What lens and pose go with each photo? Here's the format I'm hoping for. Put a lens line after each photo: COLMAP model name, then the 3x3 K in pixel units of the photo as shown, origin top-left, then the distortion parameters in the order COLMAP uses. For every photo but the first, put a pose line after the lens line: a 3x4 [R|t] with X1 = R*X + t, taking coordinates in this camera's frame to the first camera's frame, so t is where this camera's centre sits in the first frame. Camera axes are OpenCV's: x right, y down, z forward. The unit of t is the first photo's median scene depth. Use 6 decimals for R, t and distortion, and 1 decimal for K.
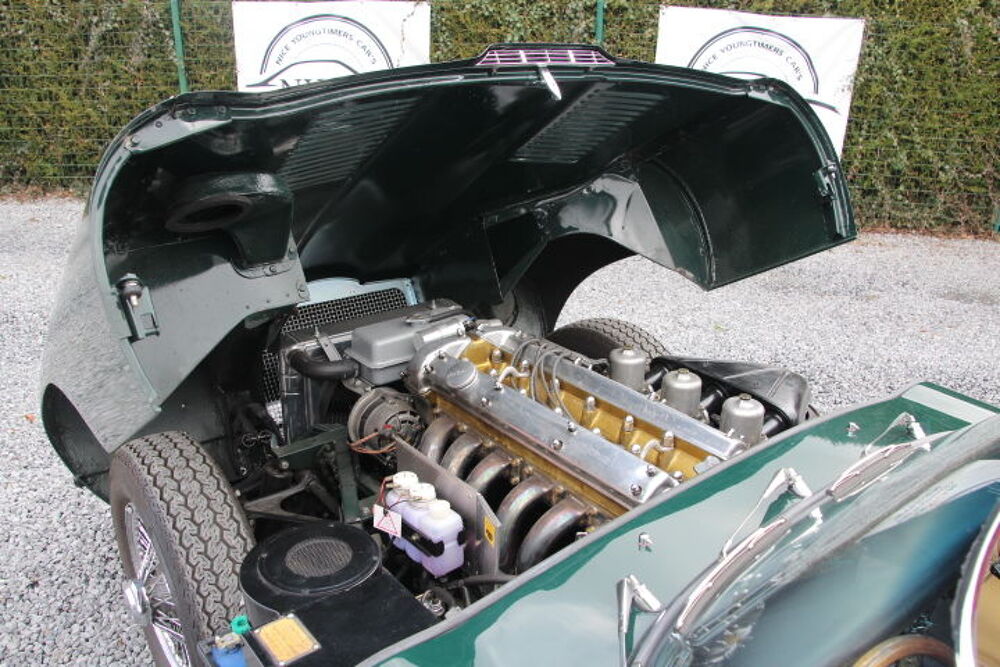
lens RADIAL K [[816.6, 0, 501.9], [0, 816.6, 340.5], [0, 0, 1]] dist [-0.178482, 0.084693]
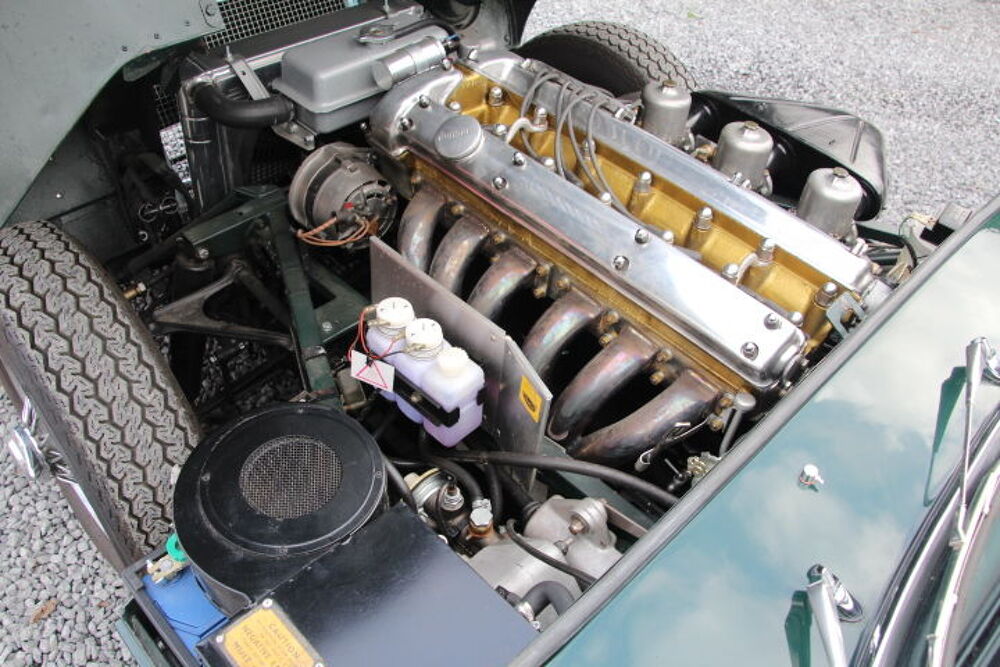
lens RADIAL K [[816.6, 0, 501.9], [0, 816.6, 340.5], [0, 0, 1]] dist [-0.178482, 0.084693]
pose [[0.993232, -0.029073, 0.112453, -0.092328], [-0.018120, 0.917529, 0.397256, -0.068502], [-0.114728, -0.396605, 0.910792, 0.306035]]
